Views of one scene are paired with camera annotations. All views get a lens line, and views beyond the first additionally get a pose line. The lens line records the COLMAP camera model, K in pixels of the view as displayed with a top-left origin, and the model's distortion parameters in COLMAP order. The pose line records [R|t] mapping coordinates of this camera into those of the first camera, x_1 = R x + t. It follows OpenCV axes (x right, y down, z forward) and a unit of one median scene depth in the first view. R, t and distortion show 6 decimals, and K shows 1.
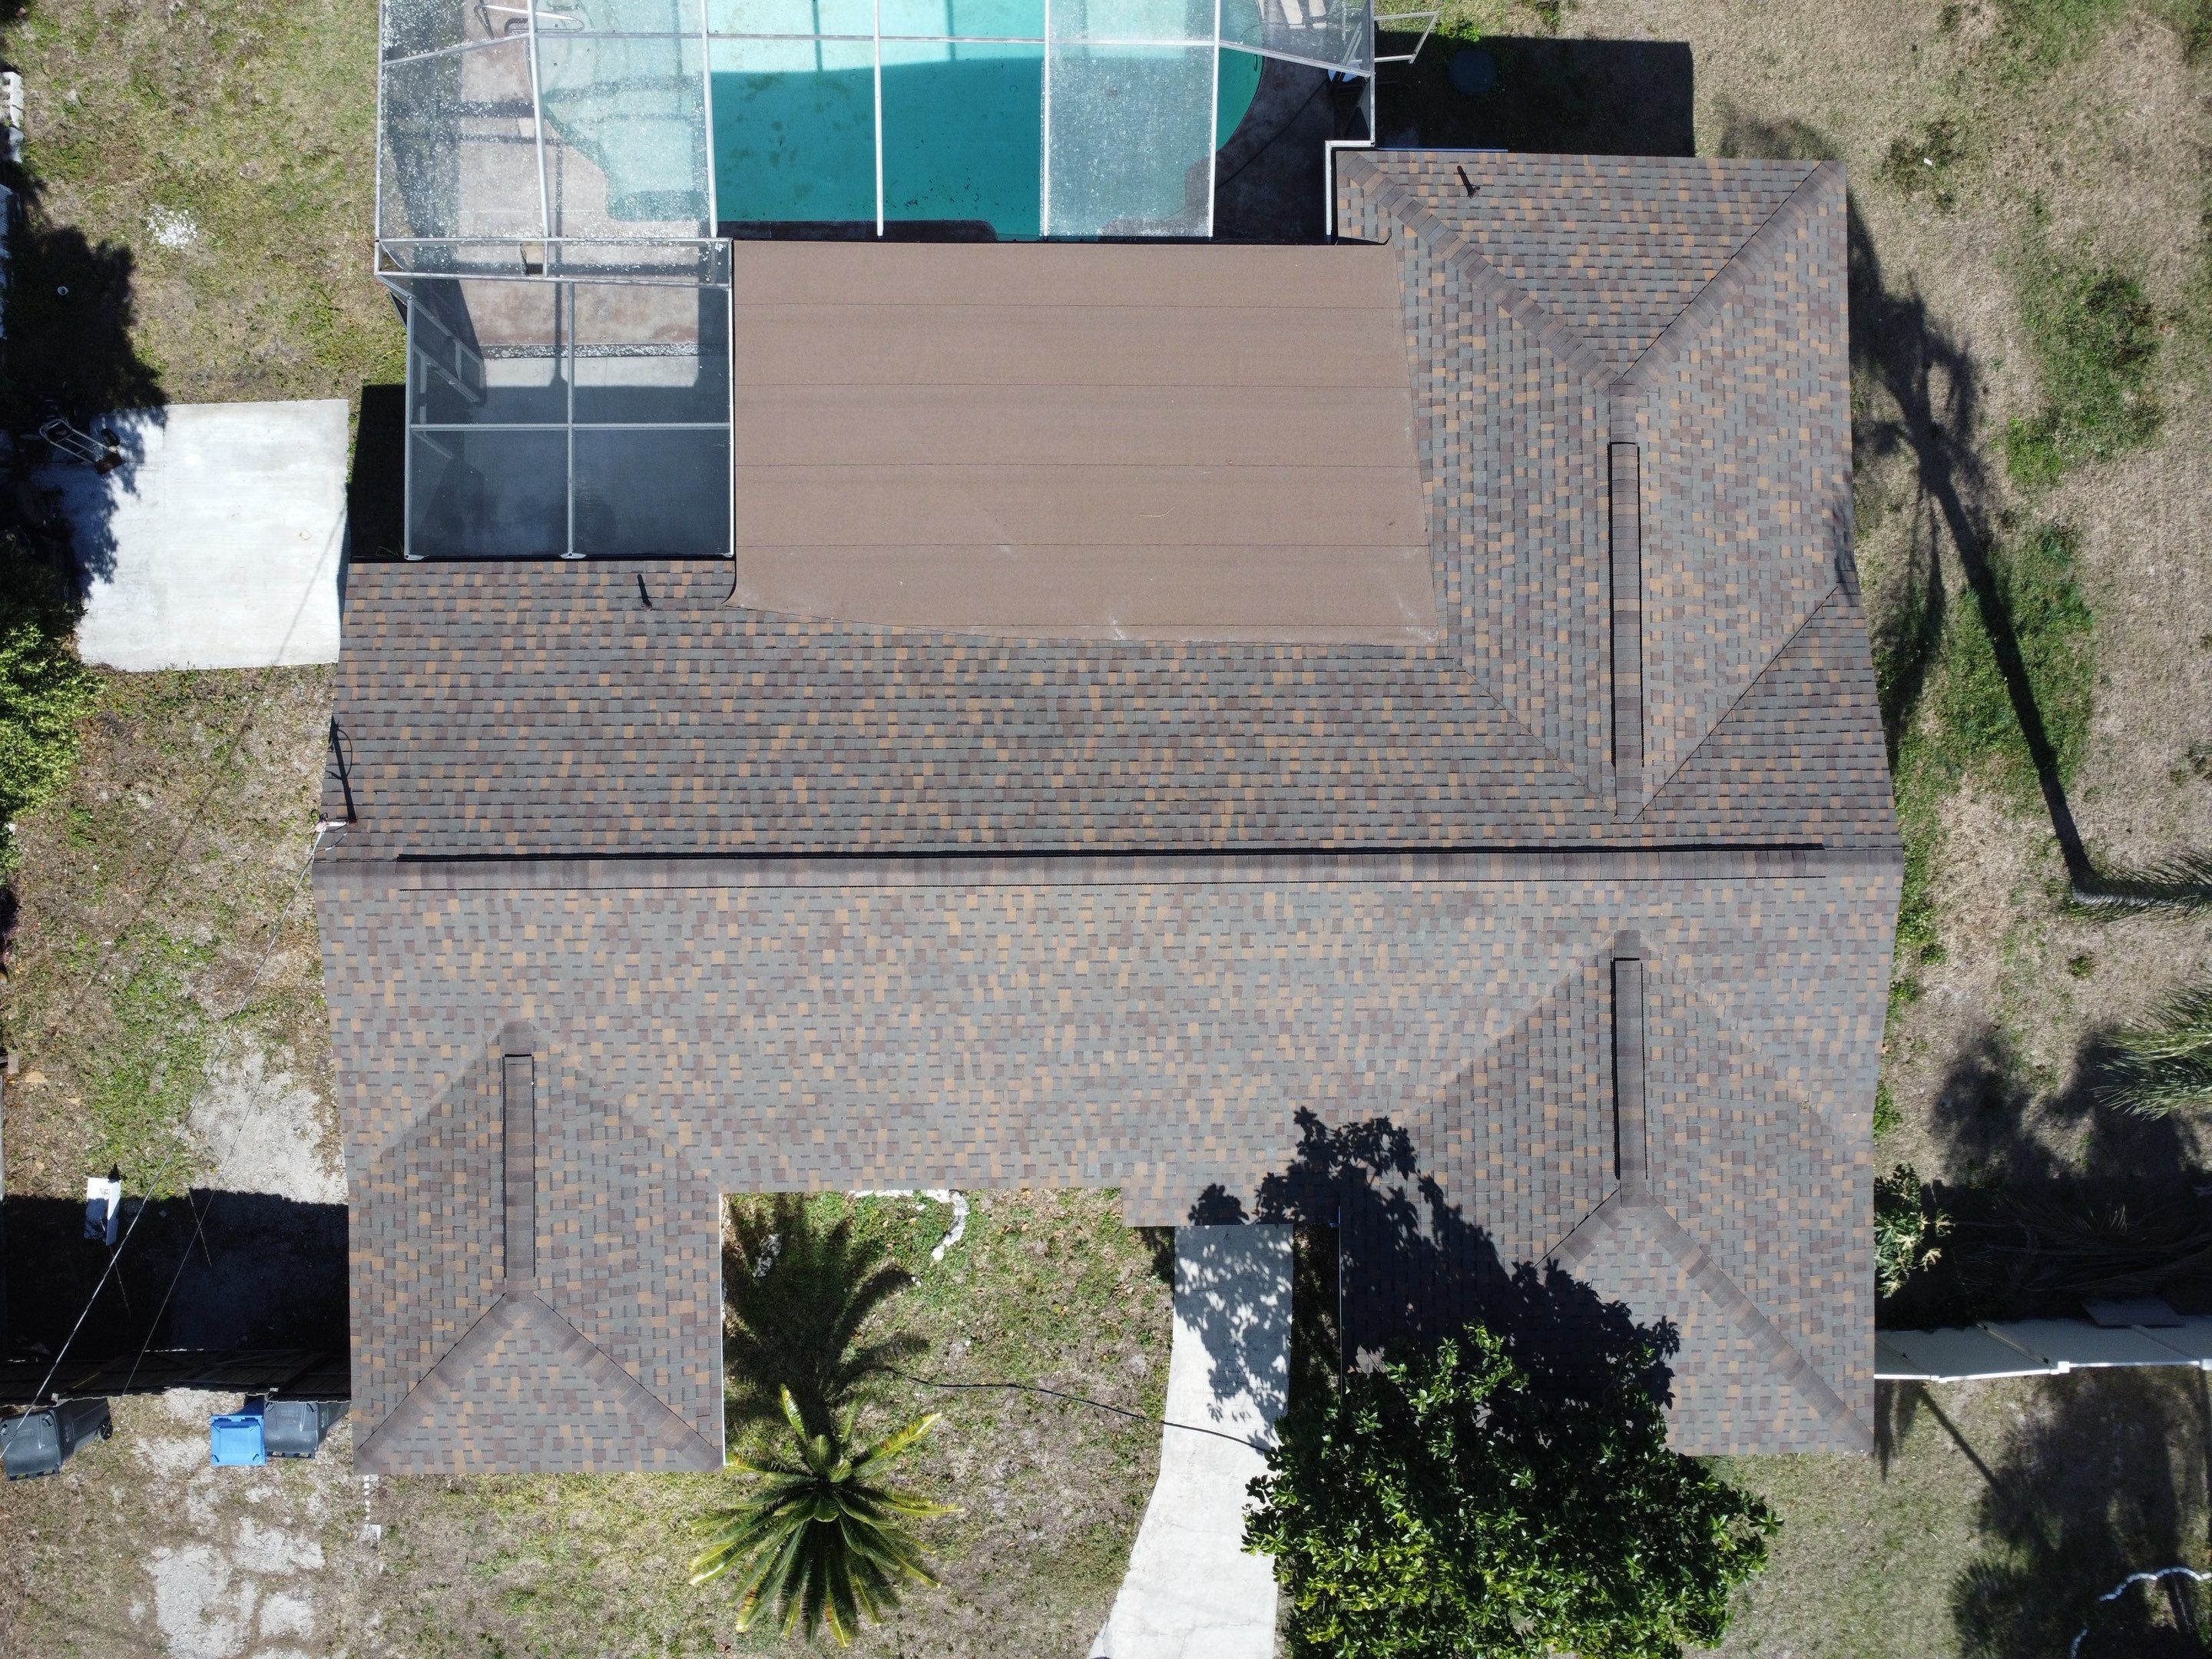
lens RADIAL K [[1597.7, 0, 1094.8], [0, 1597.7, 813.9], [0, 0, 1]] dist [-0.031714, -0.002289]
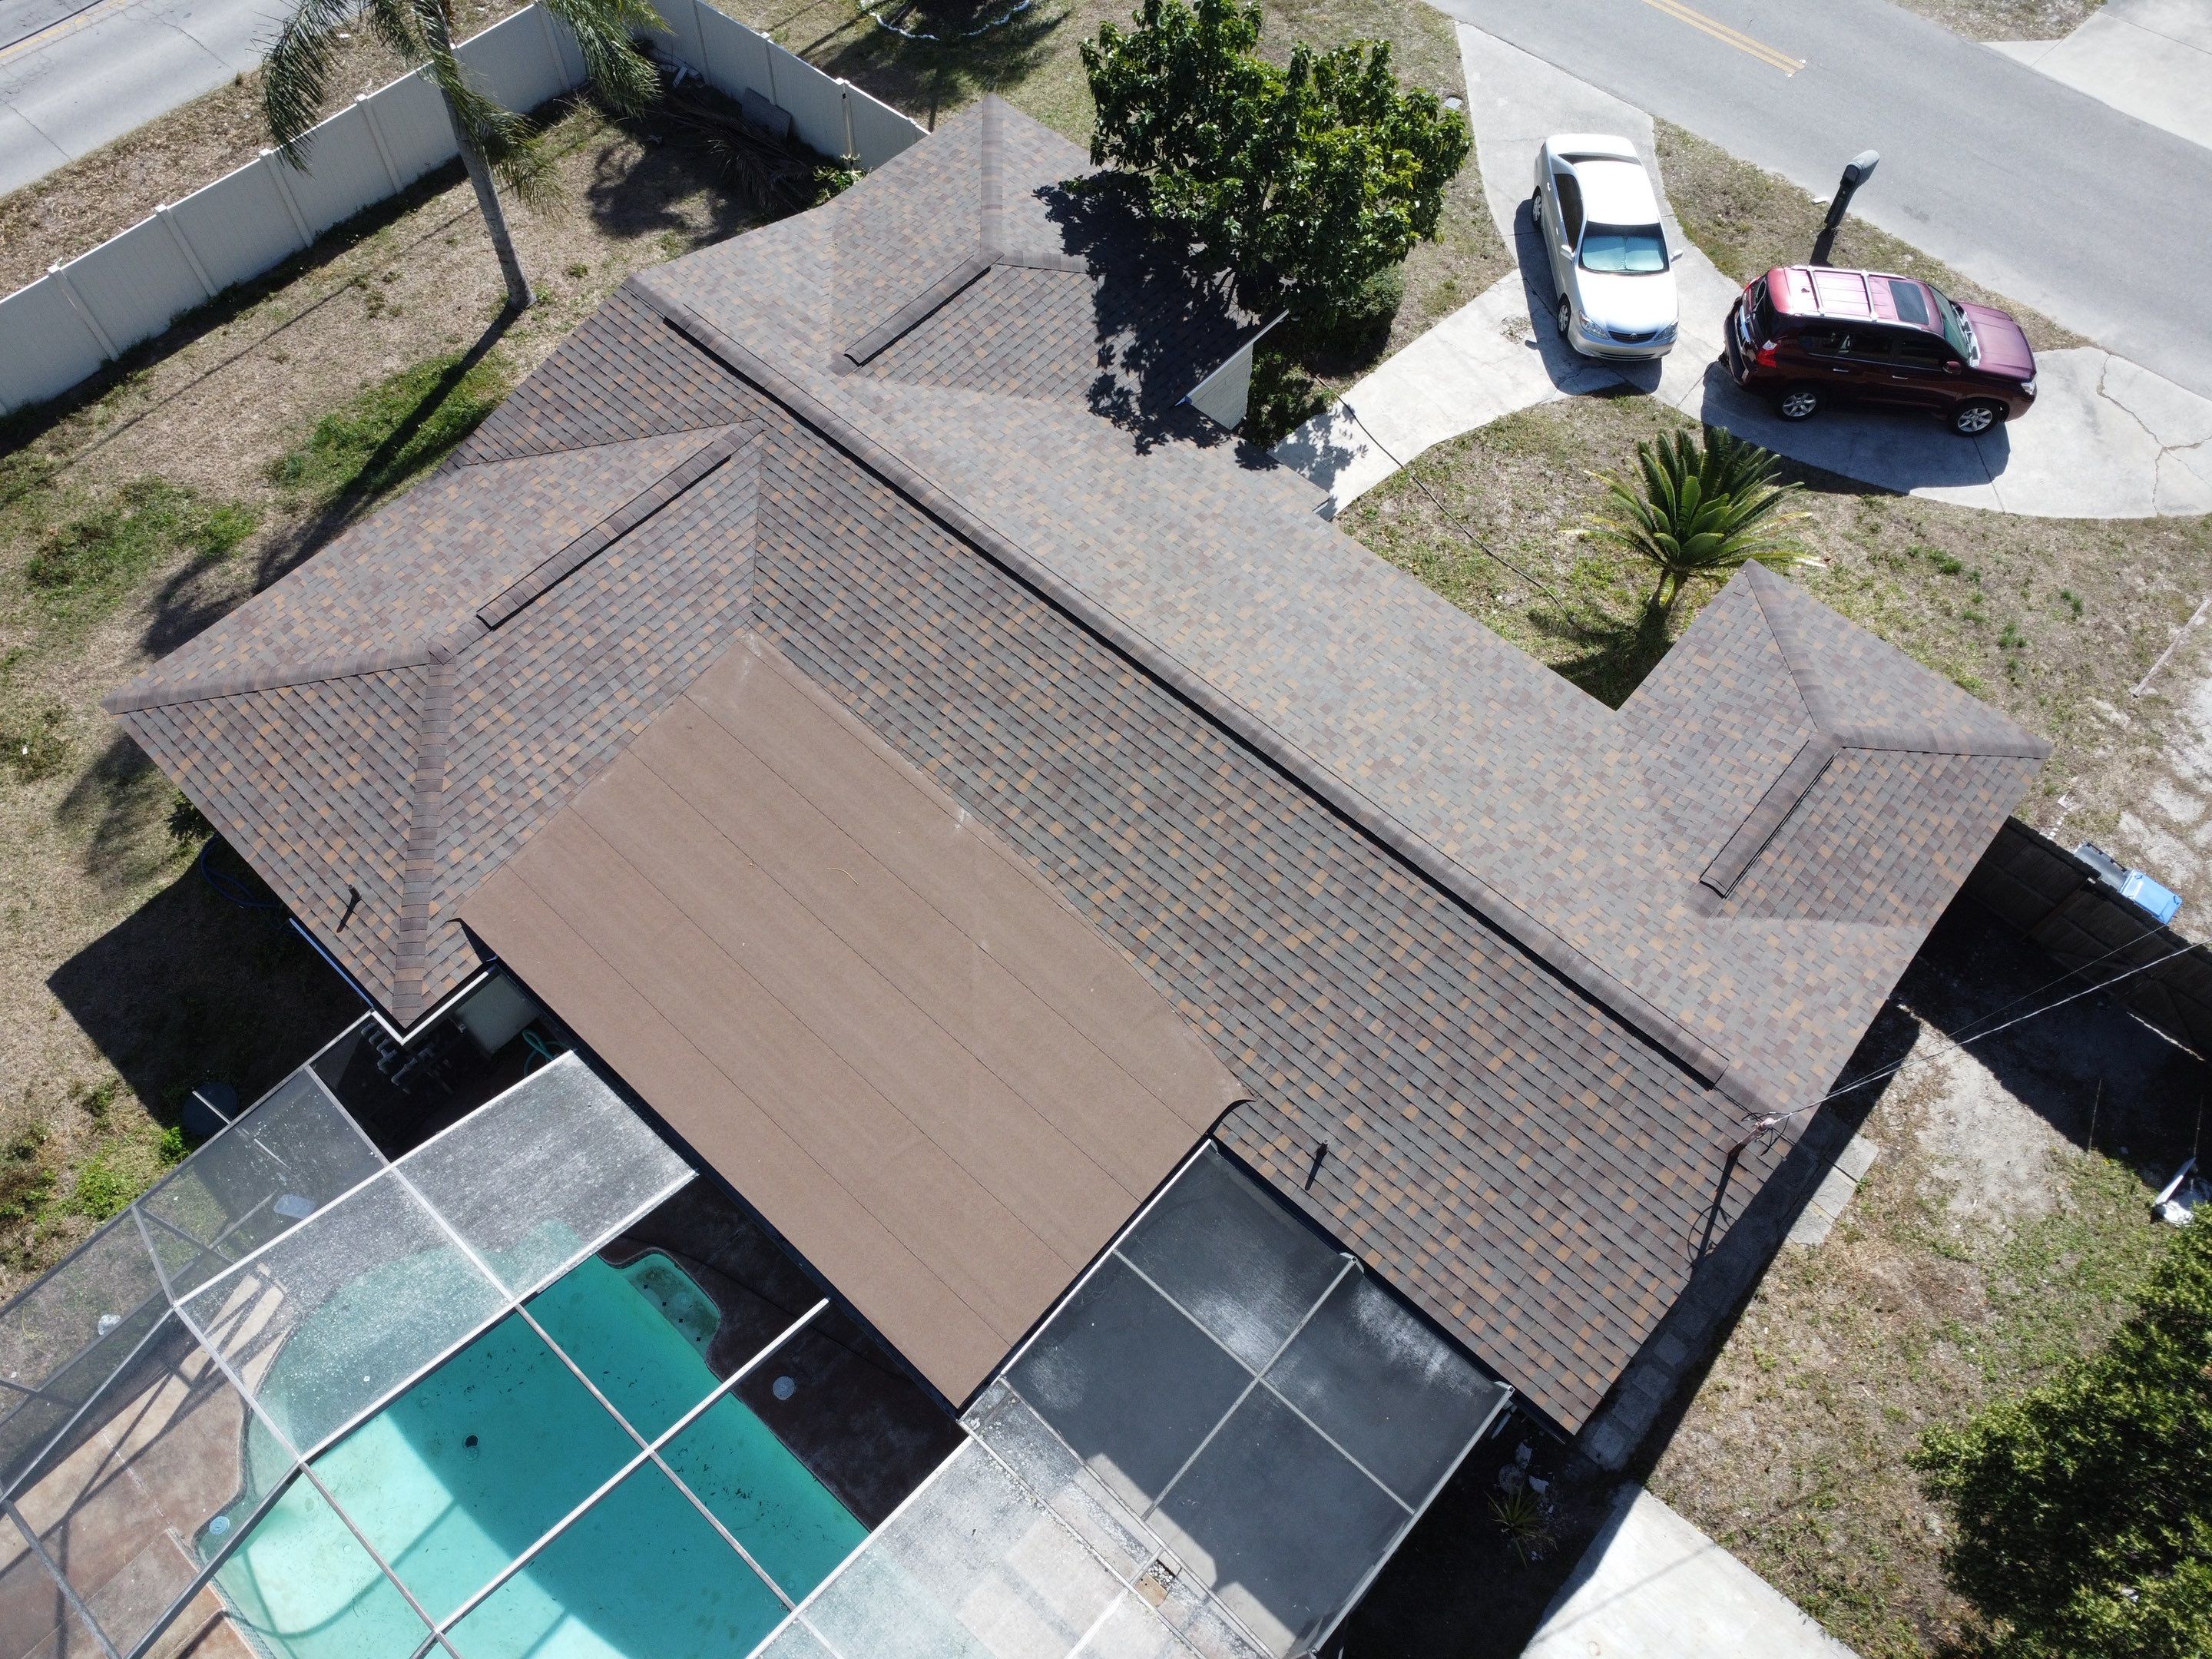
lens RADIAL K [[1597.7, 0, 1094.3], [0, 1597.7, 827.0], [0, 0, 1]] dist [-0.031714, -0.002289]
pose [[-0.736109, -0.608168, 0.297112, -0.336490], [0.674576, -0.623107, 0.395834, -0.446704], [-0.055601, 0.491802, 0.868930, 0.148493]]
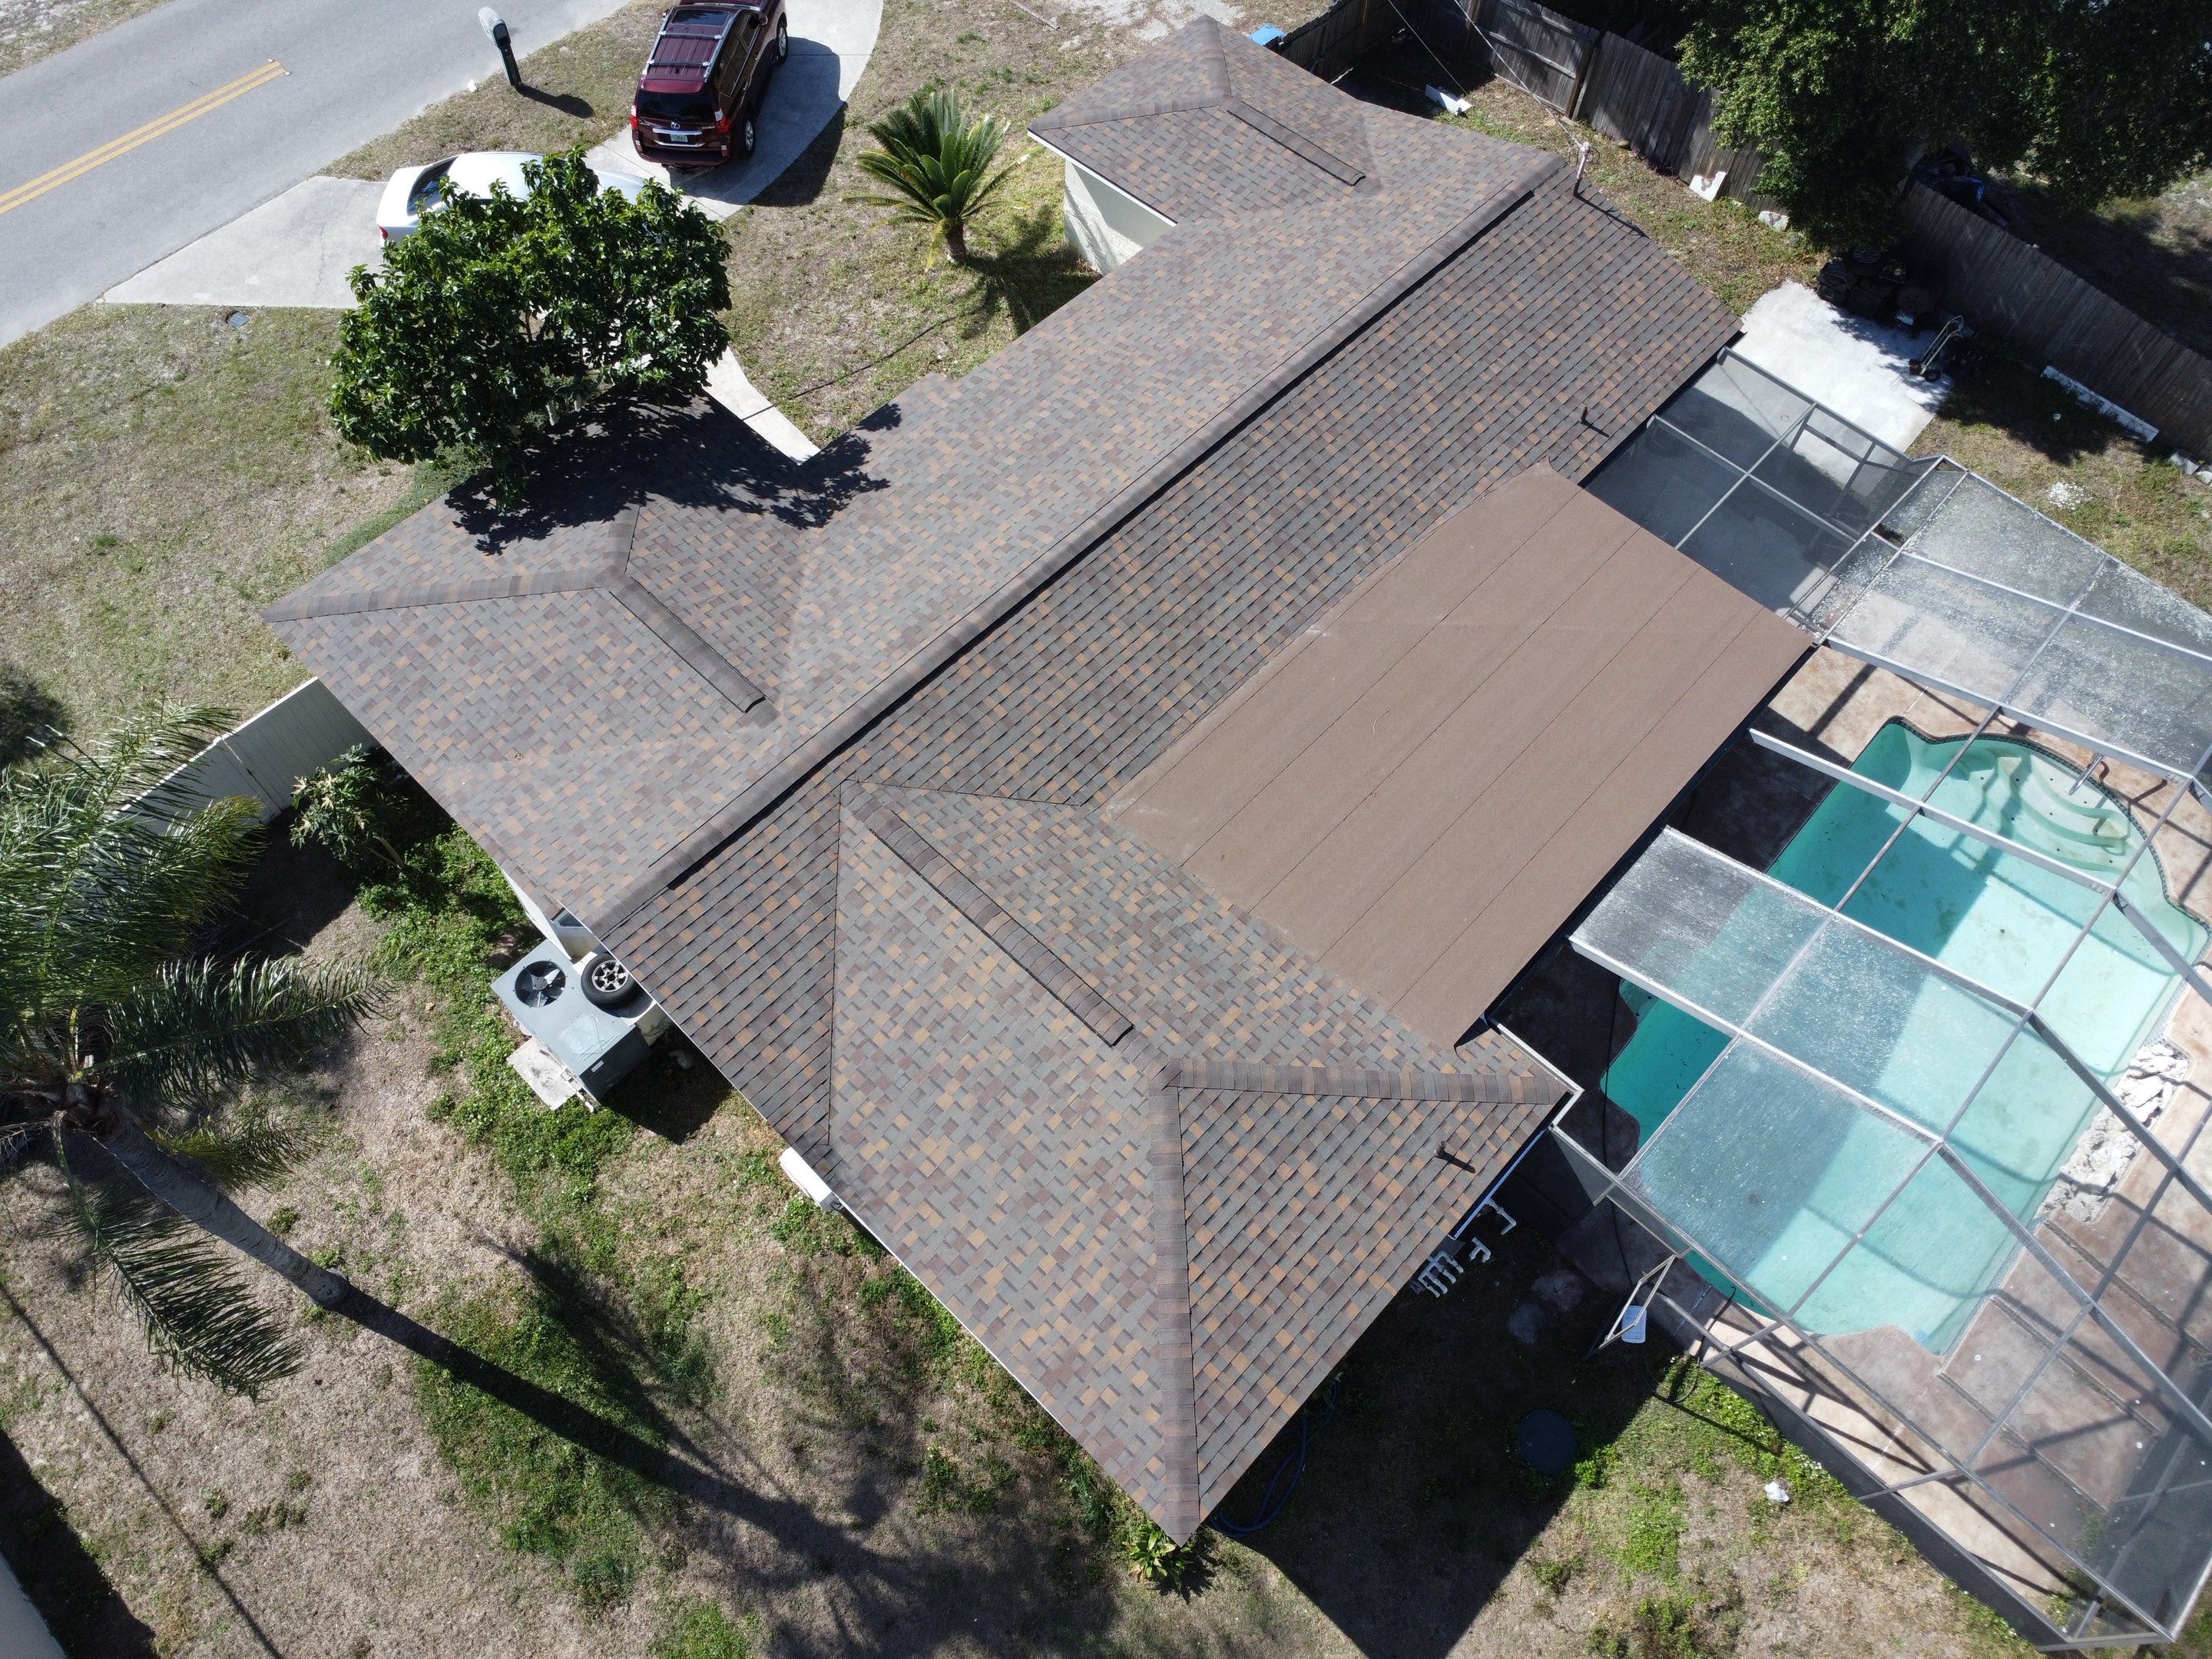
lens RADIAL K [[1597.7, 0, 1096.9], [0, 1597.7, 828.5], [0, 0, 1]] dist [-0.031714, -0.002289]
pose [[-0.691497, 0.596989, -0.406739, 0.629680], [-0.721594, -0.597099, 0.350393, -0.460863], [-0.033682, 0.535795, 0.843676, 0.167045]]
